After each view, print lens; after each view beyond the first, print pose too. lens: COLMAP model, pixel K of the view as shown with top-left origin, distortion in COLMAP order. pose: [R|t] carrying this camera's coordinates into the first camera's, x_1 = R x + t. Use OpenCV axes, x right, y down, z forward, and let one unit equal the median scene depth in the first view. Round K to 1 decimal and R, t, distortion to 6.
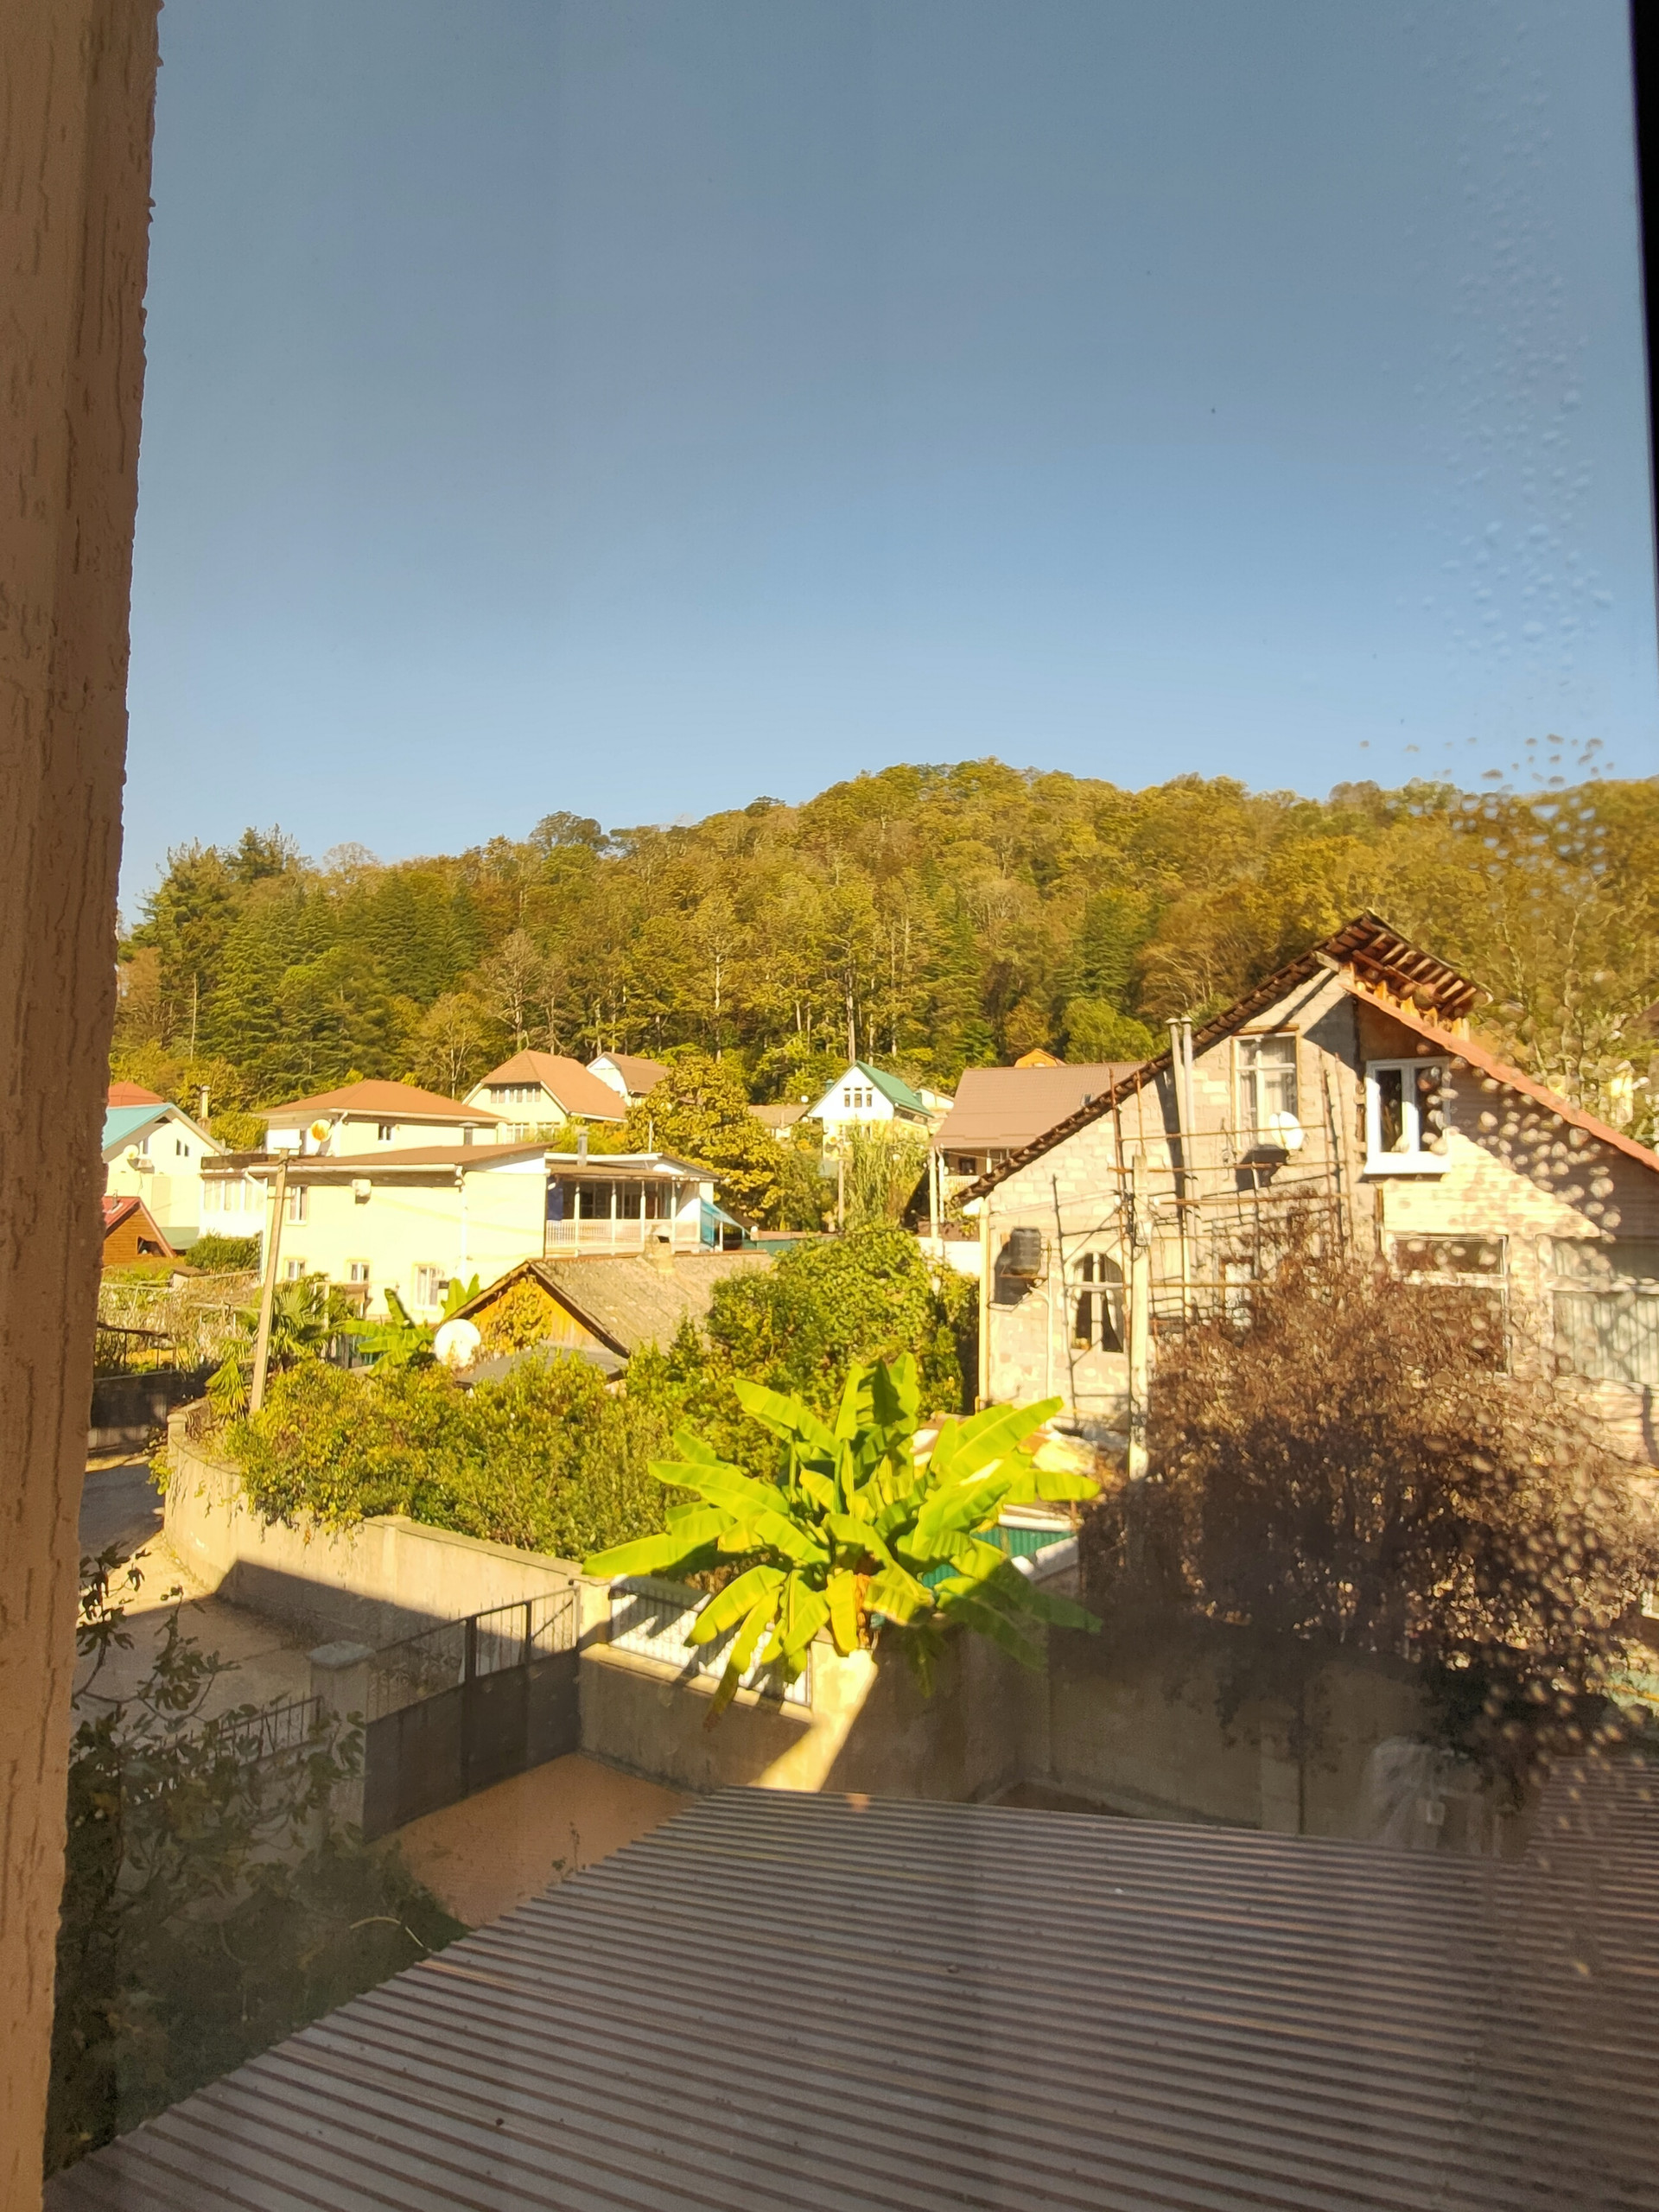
lens RADIAL K [[1280.4, 0, 826.7], [0, 1280.4, 1103.2], [0, 0, 1]] dist [-0.019438, 0.007954]
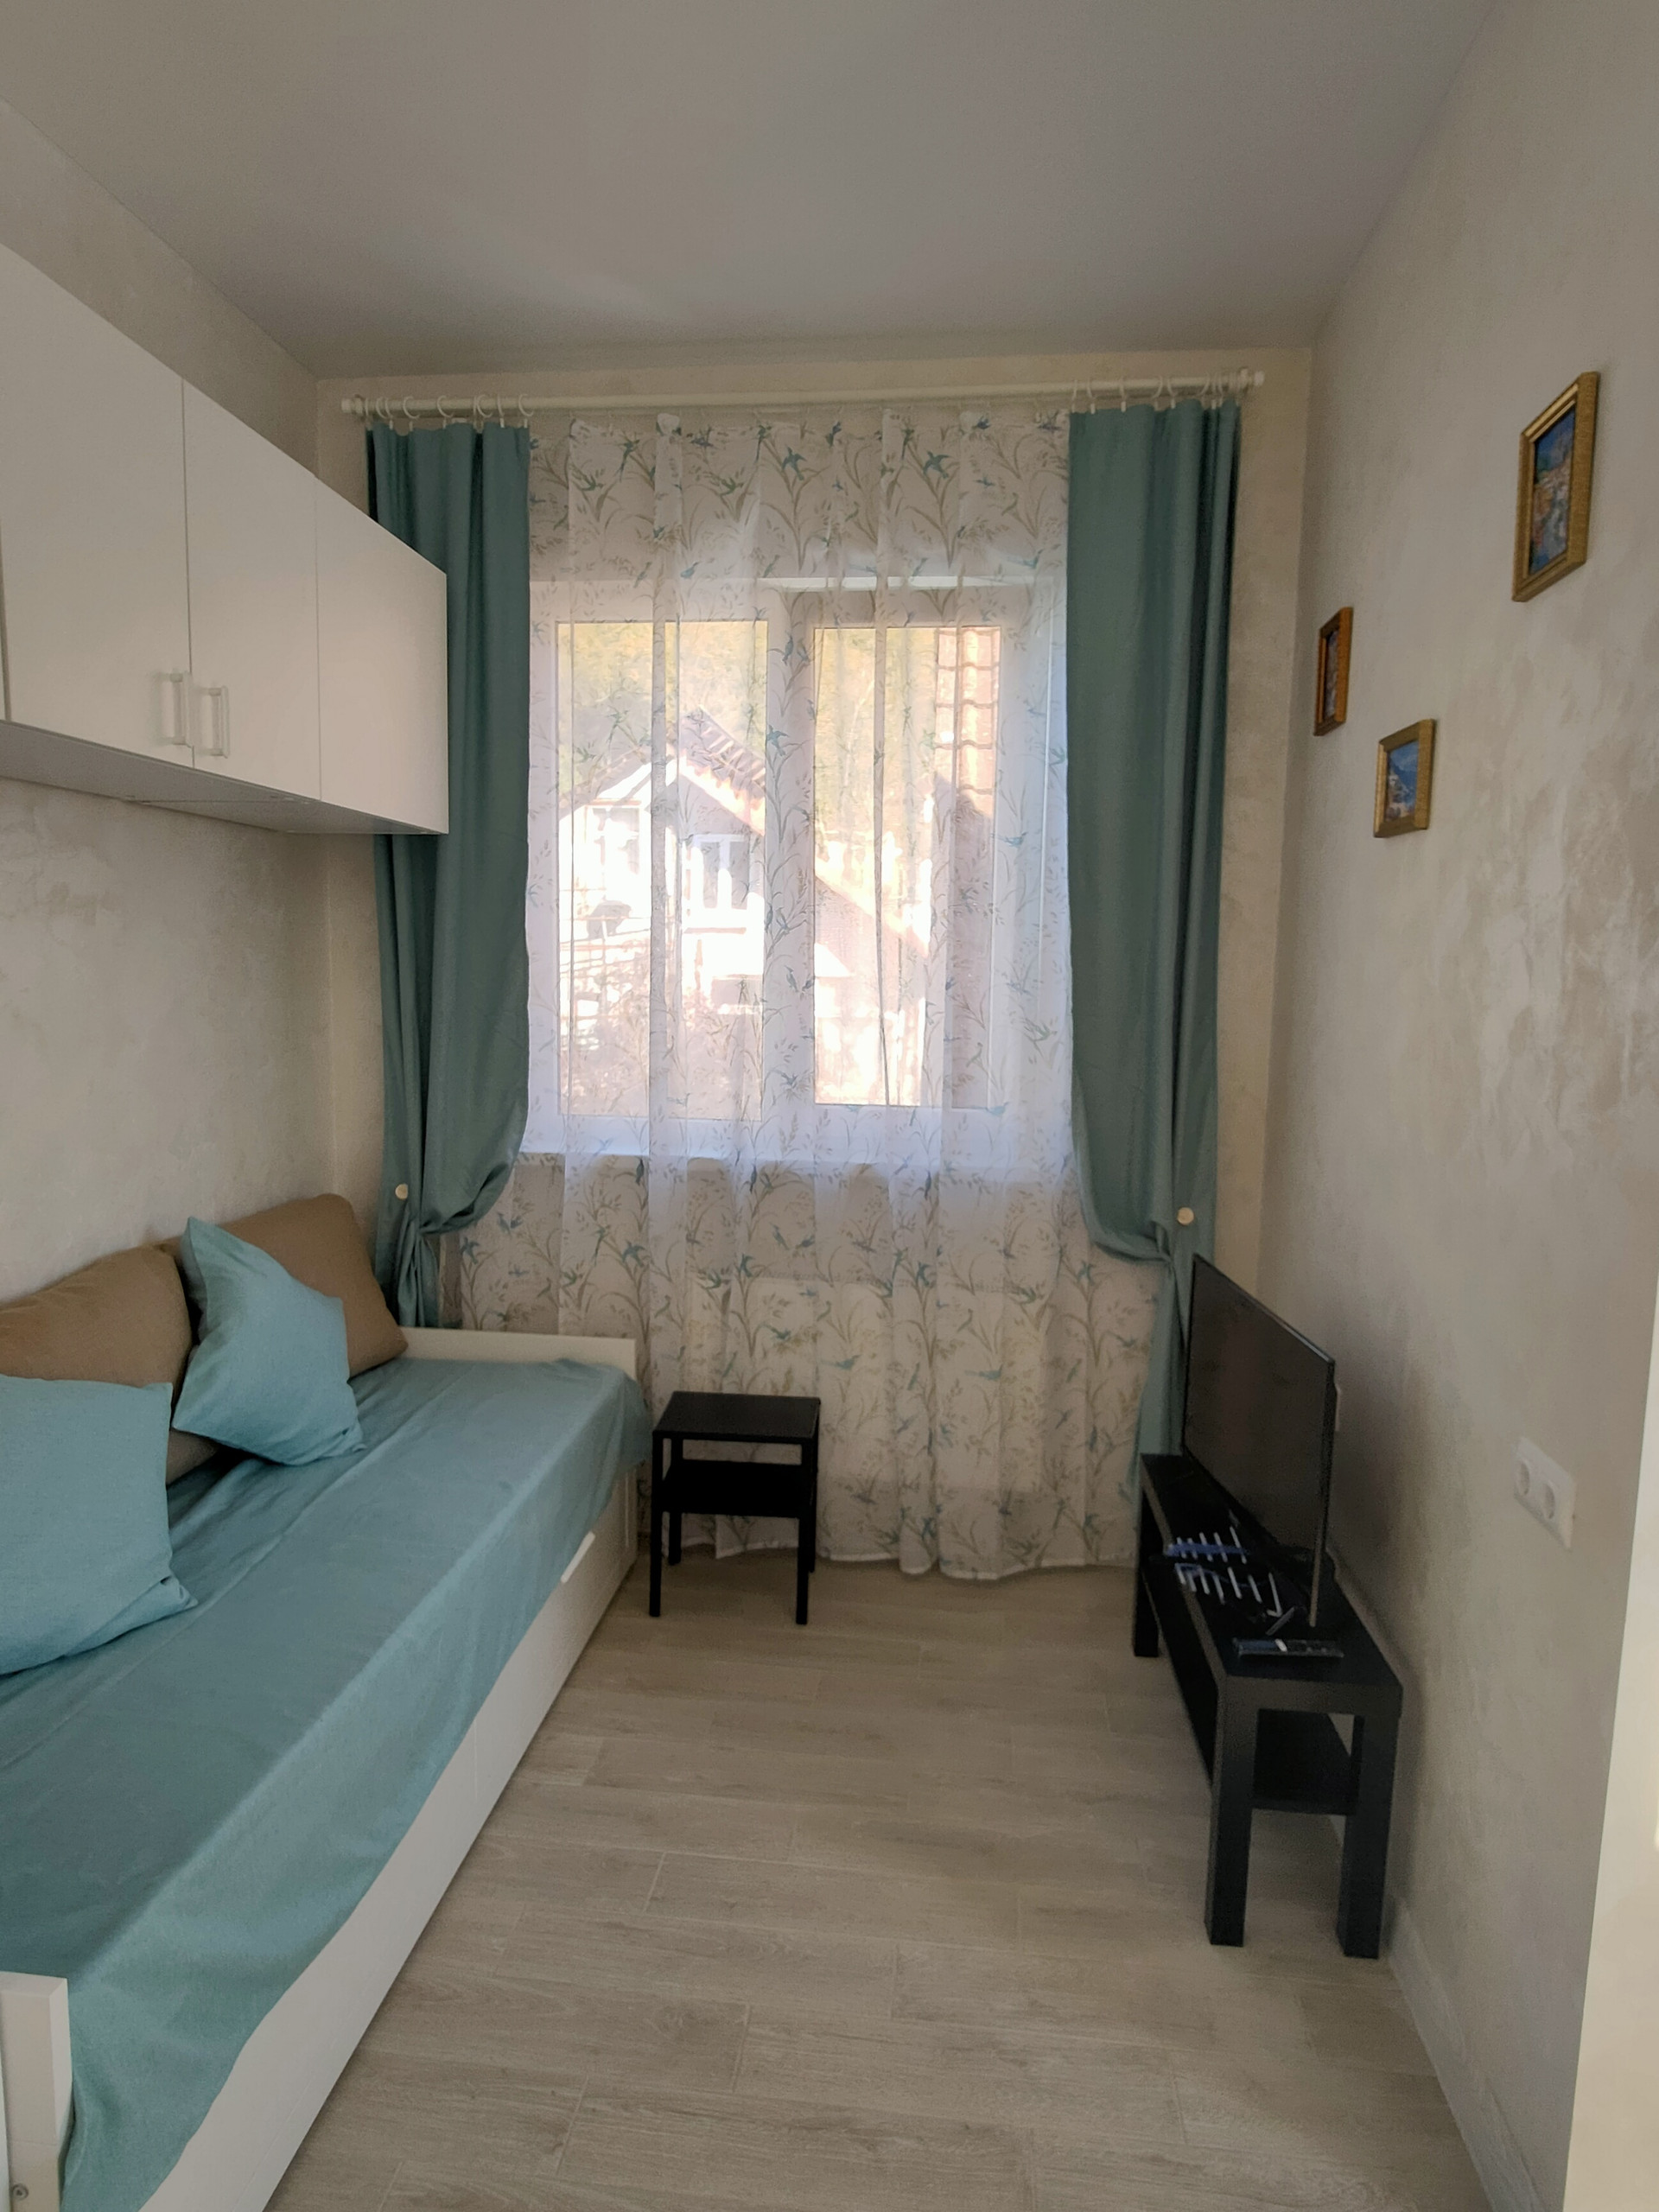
lens RADIAL K [[1280.4, 0, 821.9], [0, 1280.4, 1114.1], [0, 0, 1]] dist [-0.019438, 0.007954]
pose [[0.873149, -0.049718, 0.484911, -0.070260], [-0.051057, 0.979985, 0.192414, -0.010807], [-0.484772, -0.192765, 0.853134, -0.141928]]
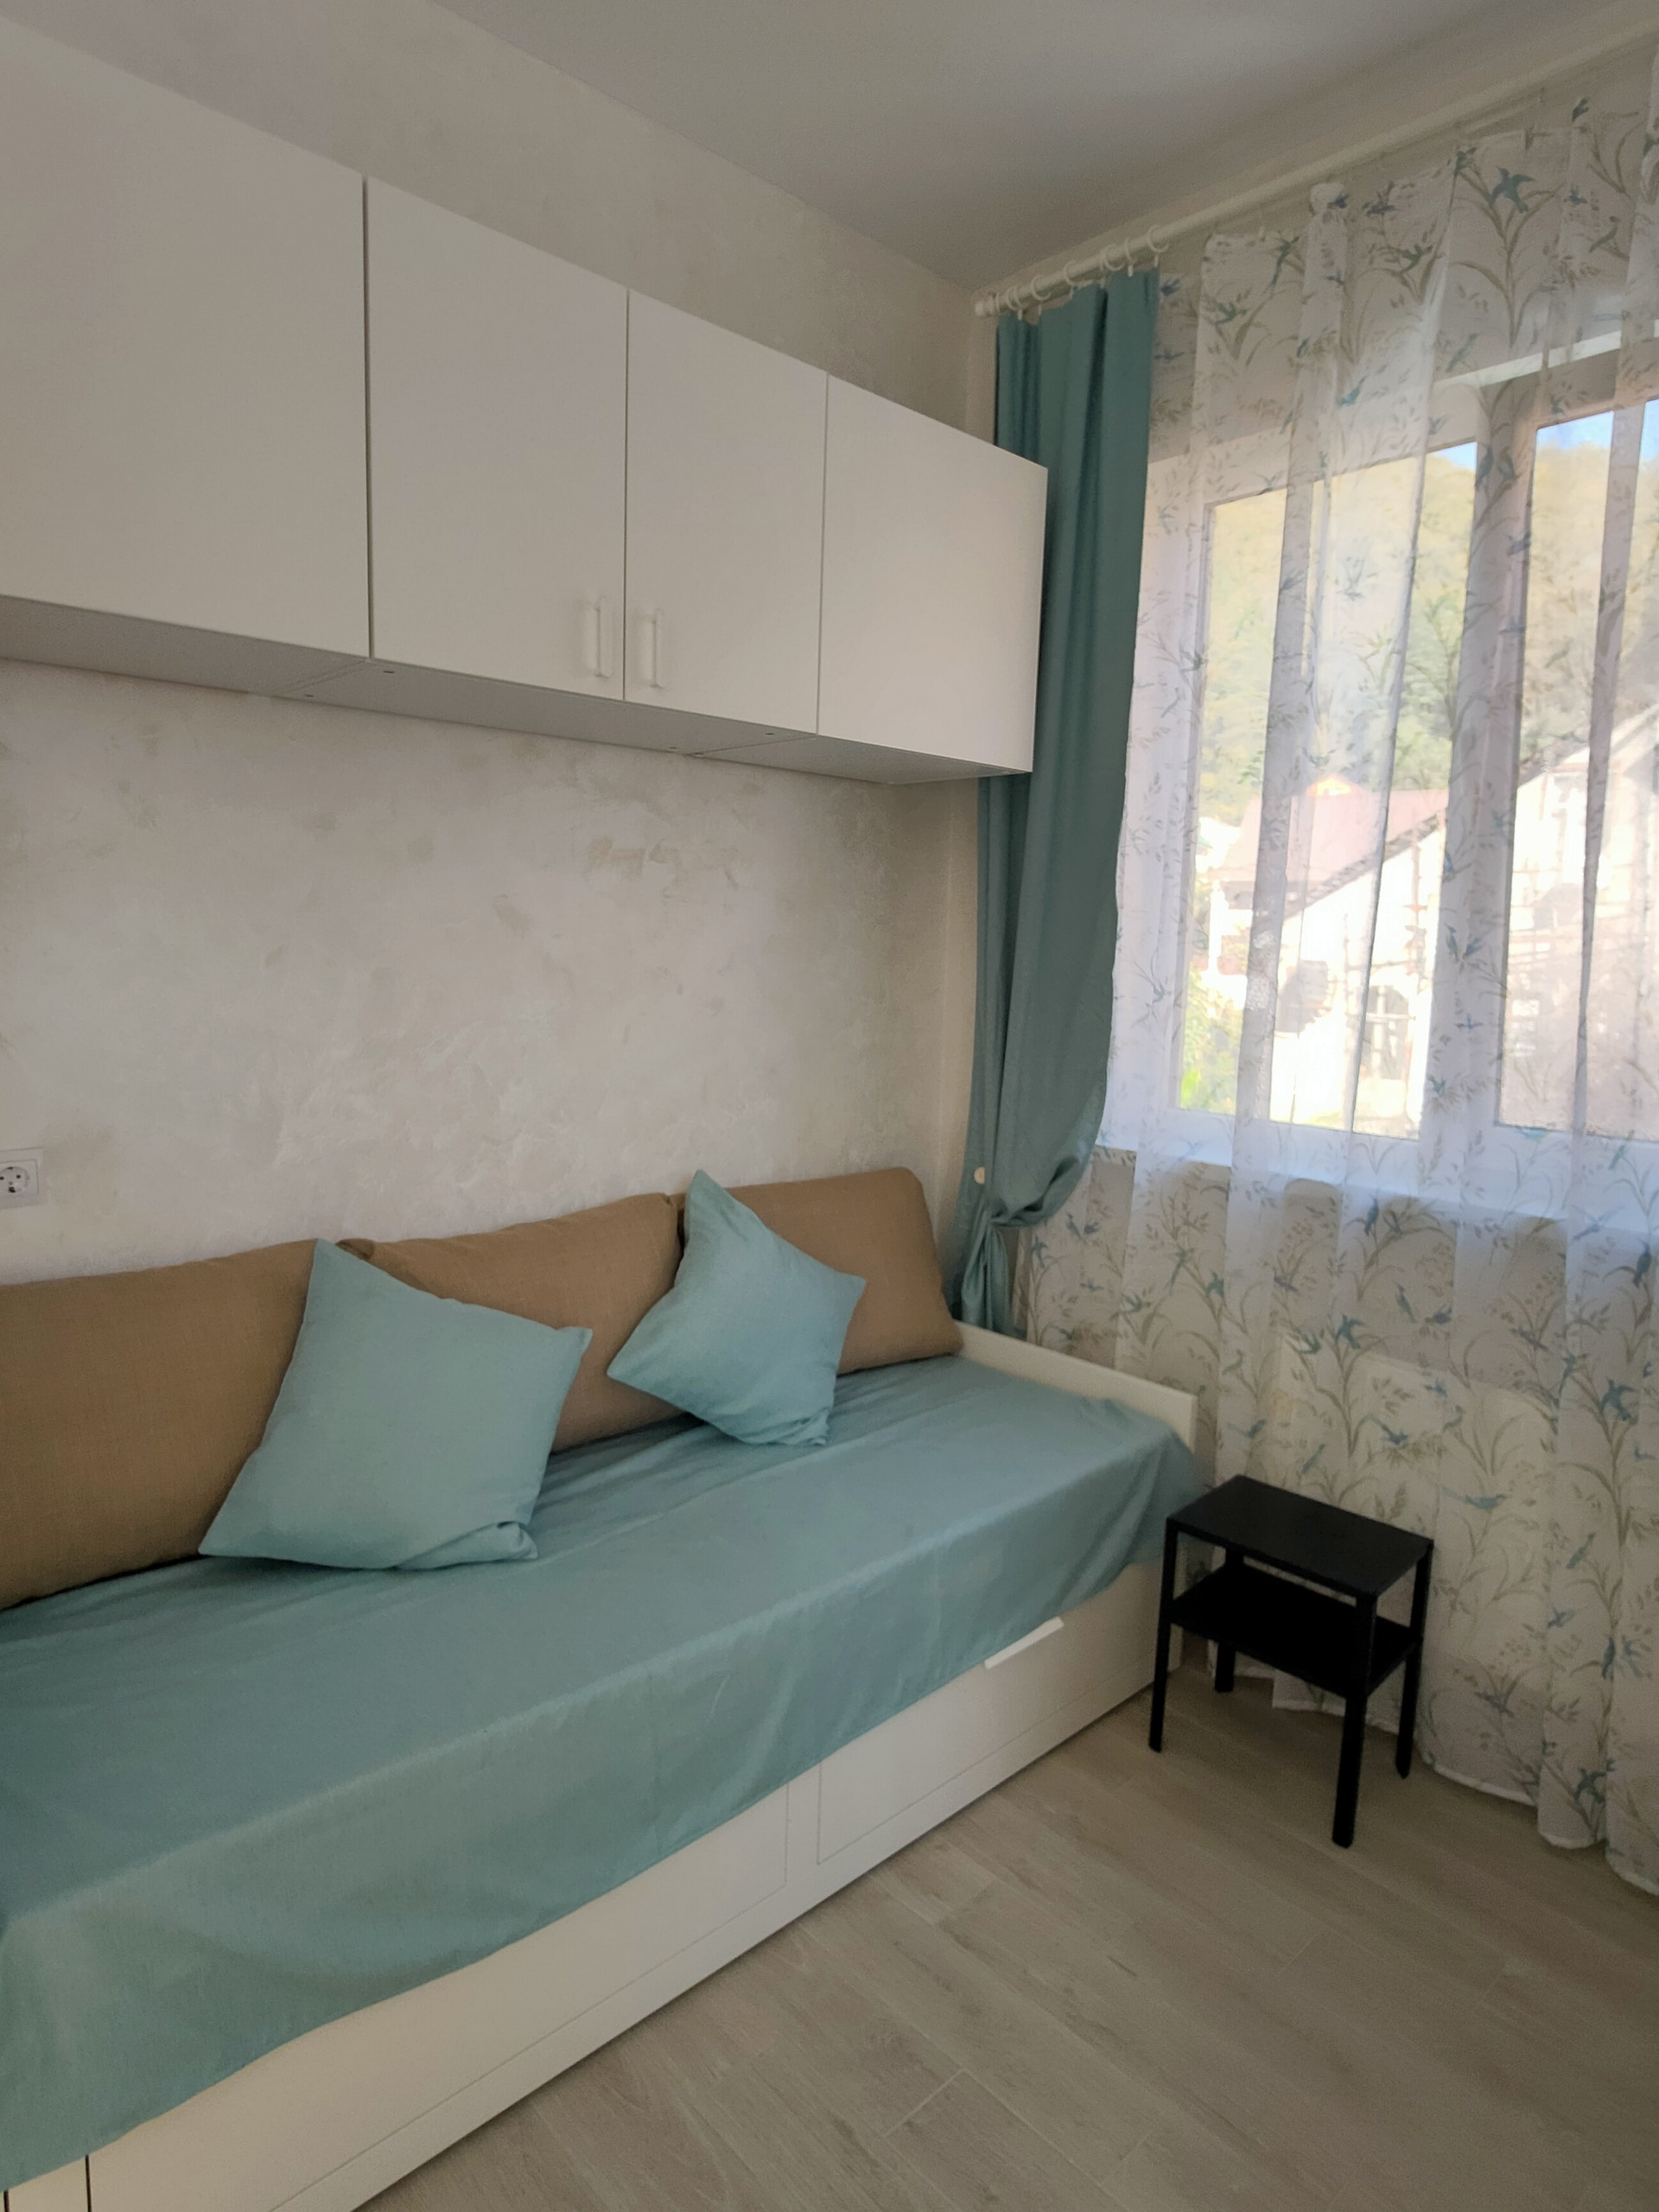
lens RADIAL K [[1280.4, 0, 821.3], [0, 1280.4, 1111.3], [0, 0, 1]] dist [-0.019438, 0.007954]
pose [[0.978844, 0.044770, -0.199651, -0.027796], [-0.001070, 0.976874, 0.213813, -0.005971], [0.204607, -0.209076, 0.956255, -0.122807]]
